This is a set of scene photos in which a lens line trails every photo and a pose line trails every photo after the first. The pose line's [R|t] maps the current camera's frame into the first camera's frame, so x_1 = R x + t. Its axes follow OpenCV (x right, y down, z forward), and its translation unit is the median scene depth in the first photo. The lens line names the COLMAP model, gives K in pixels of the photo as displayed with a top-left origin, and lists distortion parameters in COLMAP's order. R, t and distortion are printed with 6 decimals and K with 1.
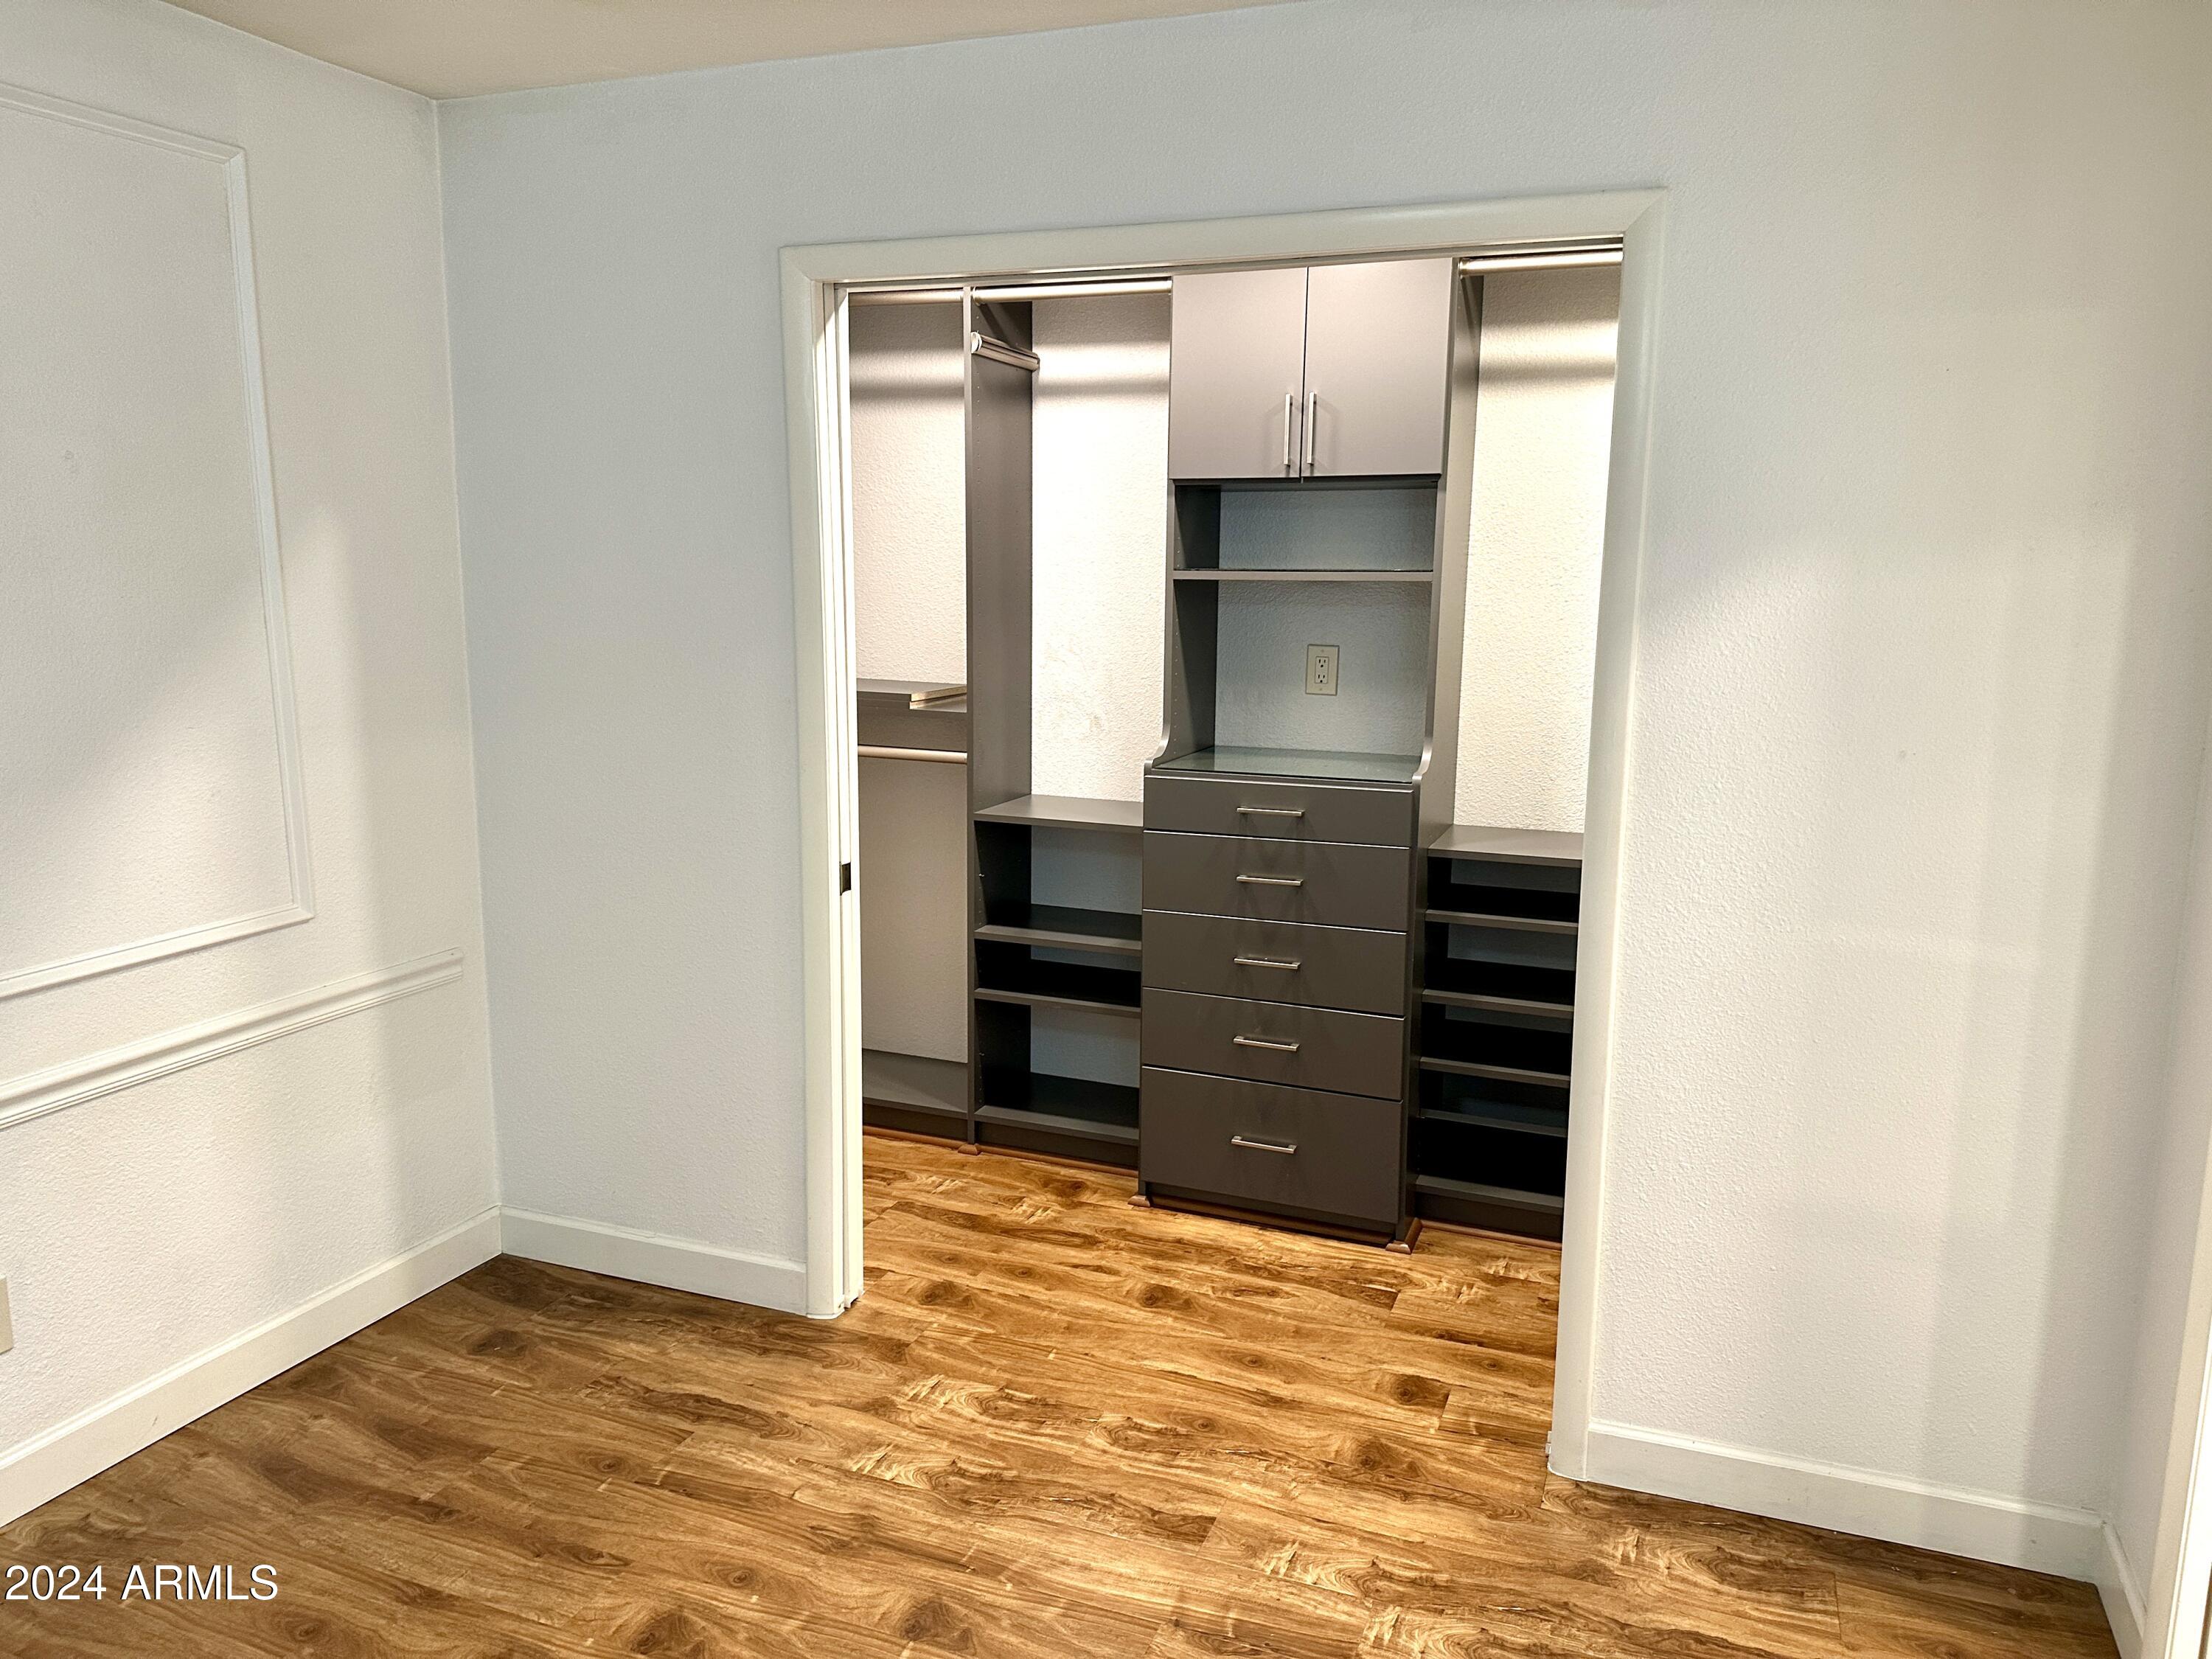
lens RADIAL K [[1542.9, 0, 1153.1], [0, 1542.9, 824.2], [0, 0, 1]] dist [0.079198, -0.100209]
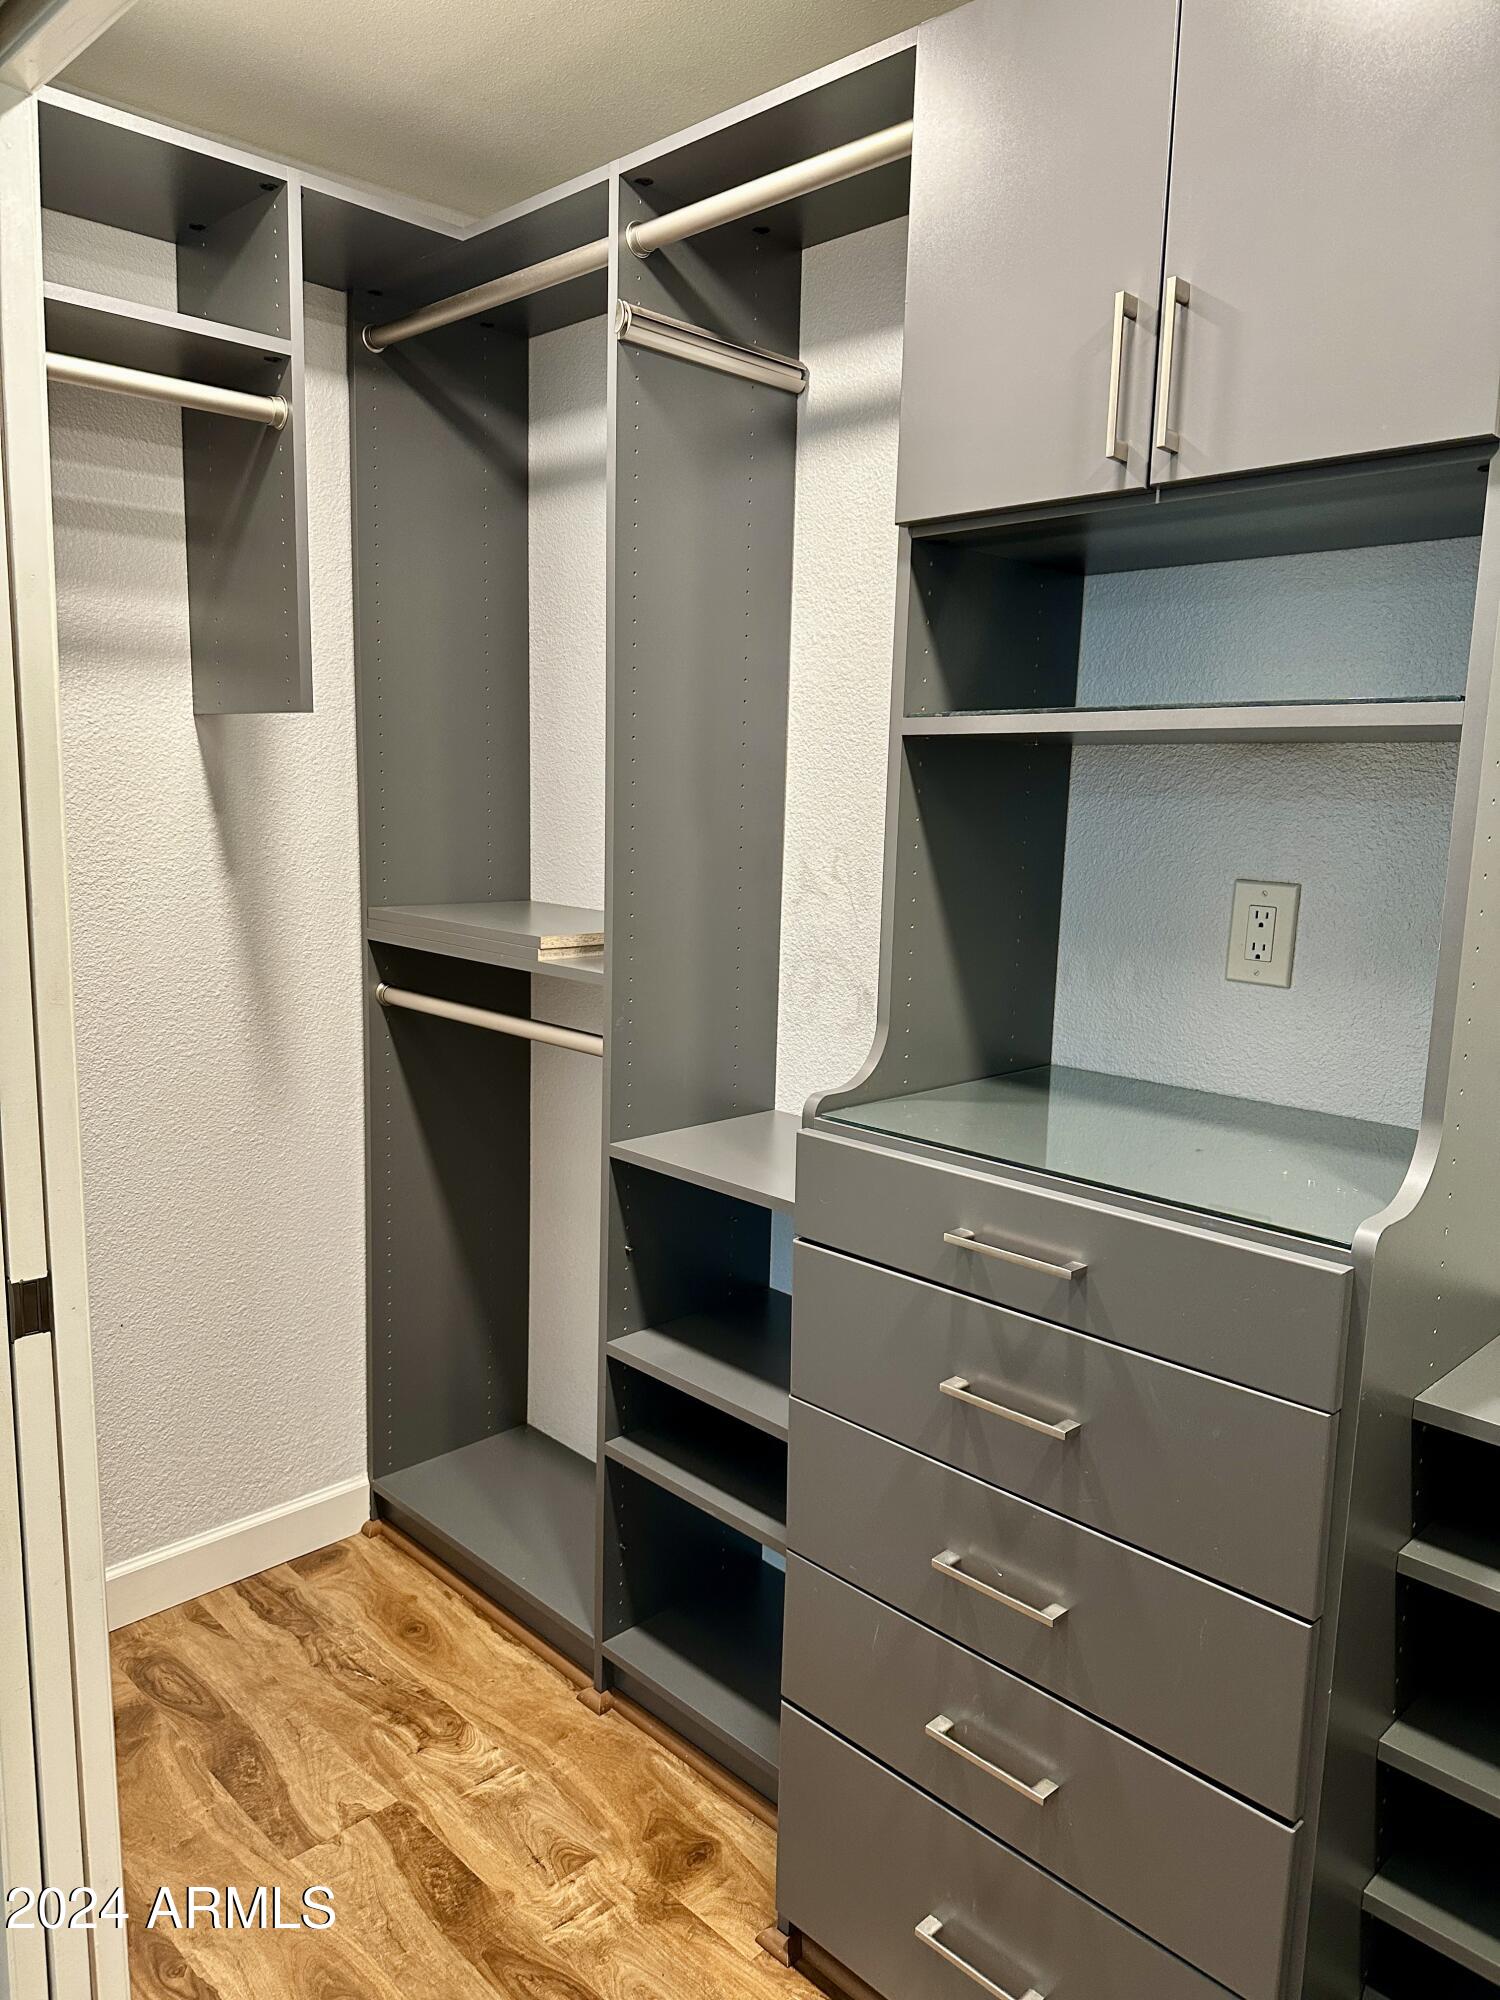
lens RADIAL K [[1395.1, 0, 752.7], [0, 1395.1, 1005.2], [0, 0, 1]] dist [0.079198, -0.100209]
pose [[0.900859, 0.073331, -0.427873, 0.167112], [-0.081861, 0.996643, -0.001545, -0.067677], [0.426323, 0.036418, 0.903838, 0.578677]]
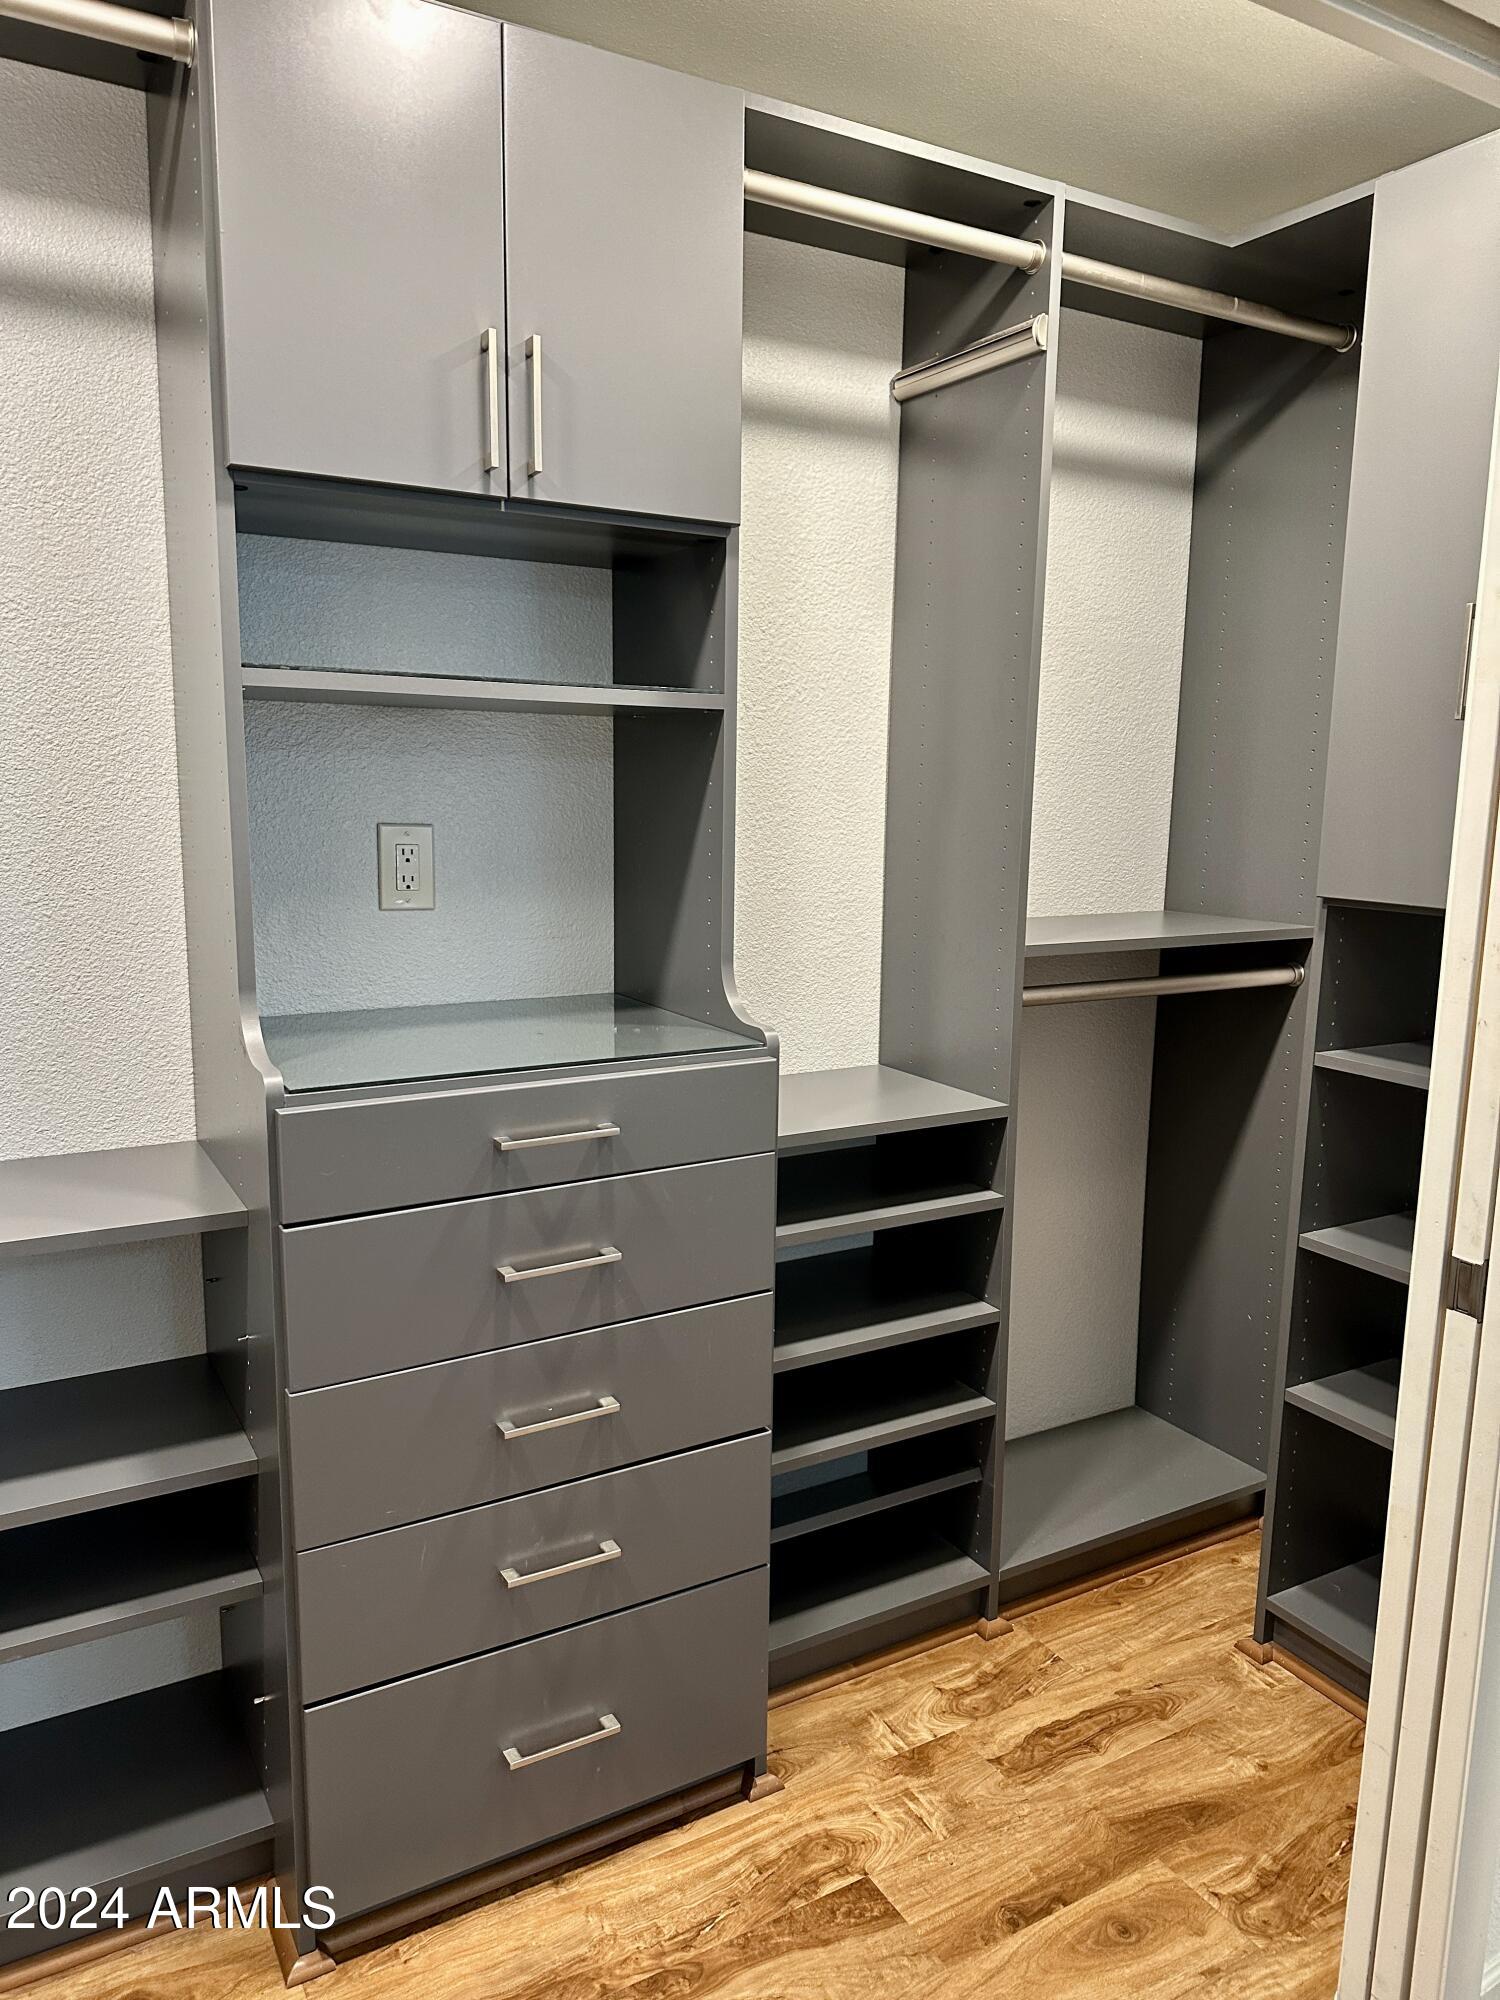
lens RADIAL K [[1395.1, 0, 771.0], [0, 1395.1, 1006.8], [0, 0, 1]] dist [0.079198, -0.100209]
pose [[0.629017, -0.127417, 0.766878, -0.227740], [0.120011, 0.990567, 0.066147, -0.070518], [-0.768072, 0.050426, 0.638375, 0.608125]]
